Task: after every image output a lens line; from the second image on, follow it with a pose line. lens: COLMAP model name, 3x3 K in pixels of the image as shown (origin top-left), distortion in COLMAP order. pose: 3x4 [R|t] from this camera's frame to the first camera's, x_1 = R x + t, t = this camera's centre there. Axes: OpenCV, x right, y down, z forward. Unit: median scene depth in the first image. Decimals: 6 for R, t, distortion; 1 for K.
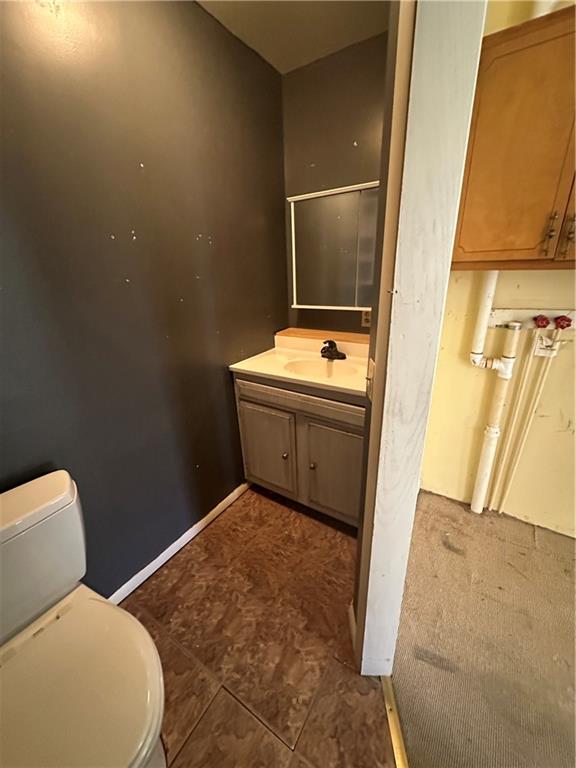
lens RADIAL K [[305.7, 0, 284.3], [0, 305.7, 382.8], [0, 0, 1]] dist [0.000939, 0.001445]
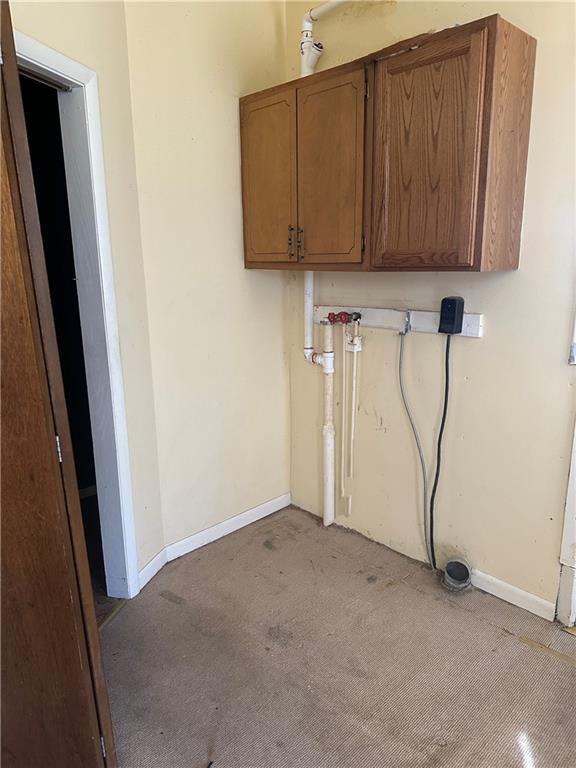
lens RADIAL K [[539.4, 0, 290.5], [0, 539.4, 386.1], [0, 0, 1]] dist [0.059905, -0.060129]
pose [[0.975451, 0.065362, -0.210293, 1.277250], [-0.088846, 0.990577, -0.104229, 0.290143], [0.201499, 0.120354, 0.972066, -0.966758]]
